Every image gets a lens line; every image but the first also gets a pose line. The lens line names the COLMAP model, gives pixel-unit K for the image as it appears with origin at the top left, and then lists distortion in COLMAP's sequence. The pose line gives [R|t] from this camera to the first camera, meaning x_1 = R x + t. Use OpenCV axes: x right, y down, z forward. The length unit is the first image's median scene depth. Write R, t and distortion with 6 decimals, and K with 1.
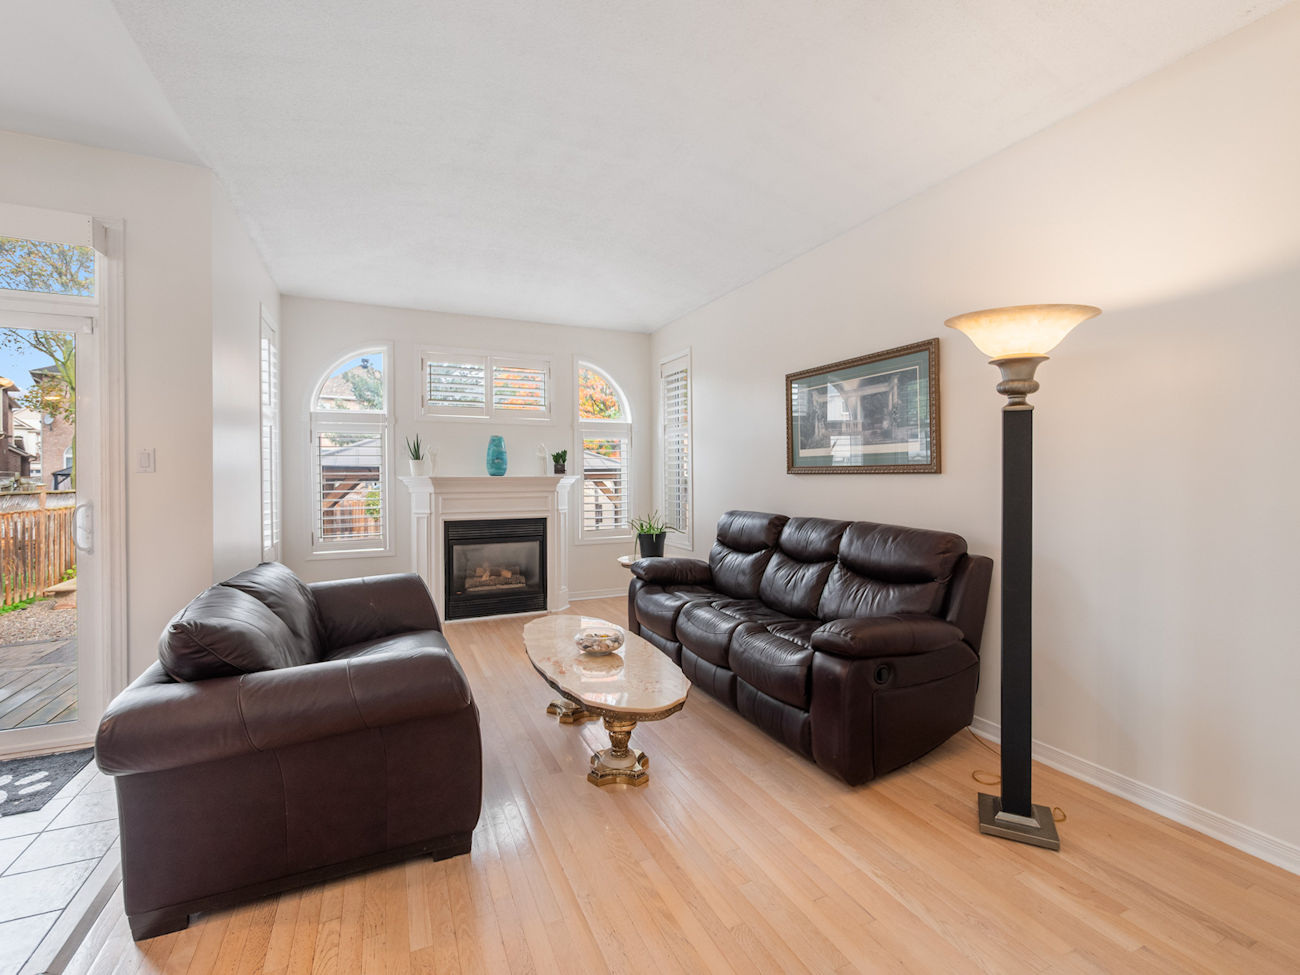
lens RADIAL K [[585.0, 0, 651.5], [0, 585.0, 479.4], [0, 0, 1]] dist [-0.002360, 0.000209]
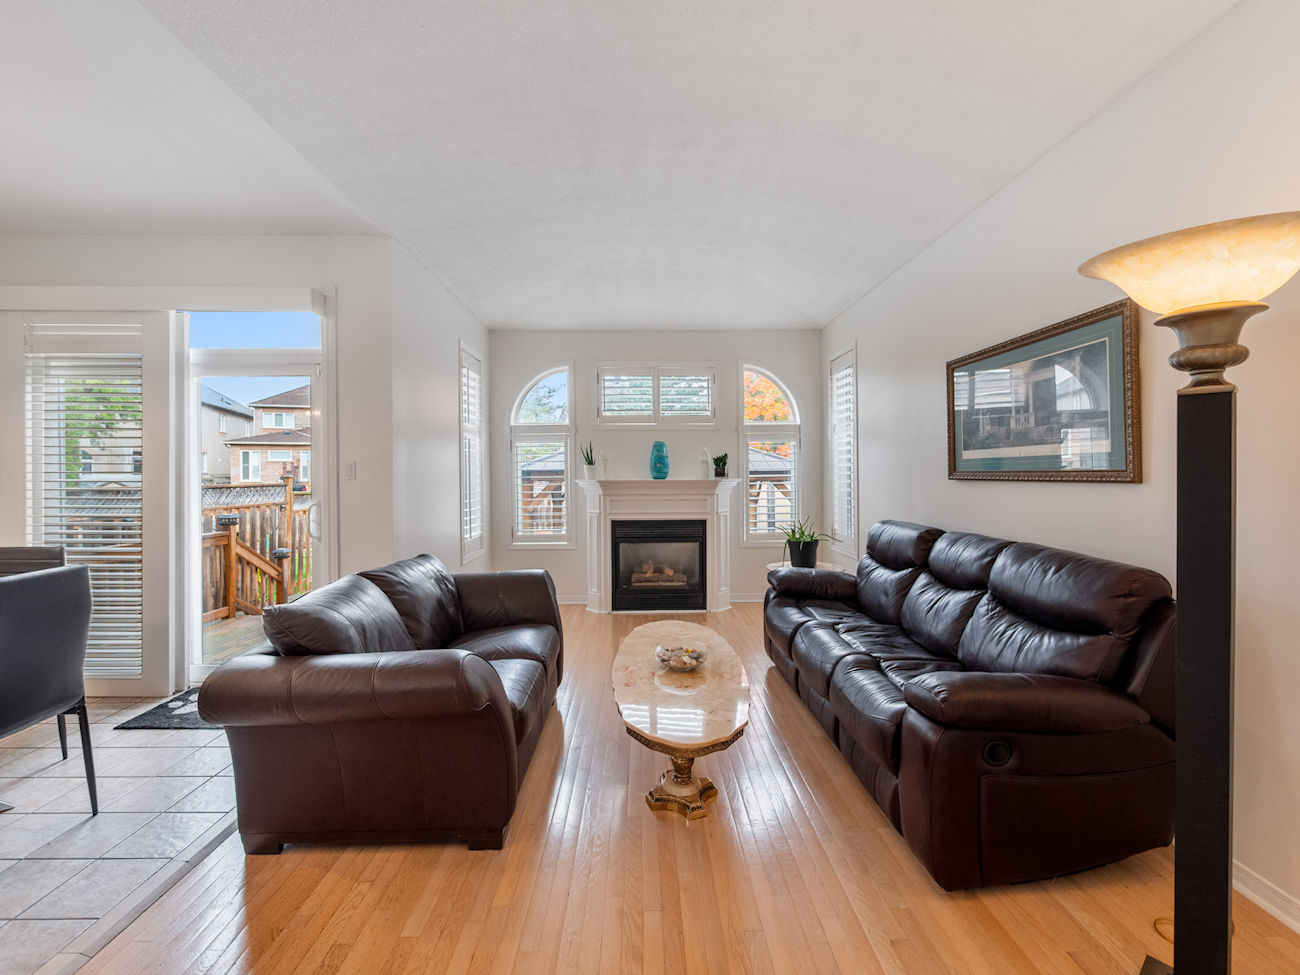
lens RADIAL K [[548.5, 0, 650.8], [0, 548.5, 477.3], [0, 0, 1]] dist [-0.006549, 0.000570]
pose [[0.916438, 0.000815, -0.400176, 0.162649], [-0.000664, 1.000000, 0.000516, -0.013160], [0.400177, -0.000207, 0.916438, 0.107426]]
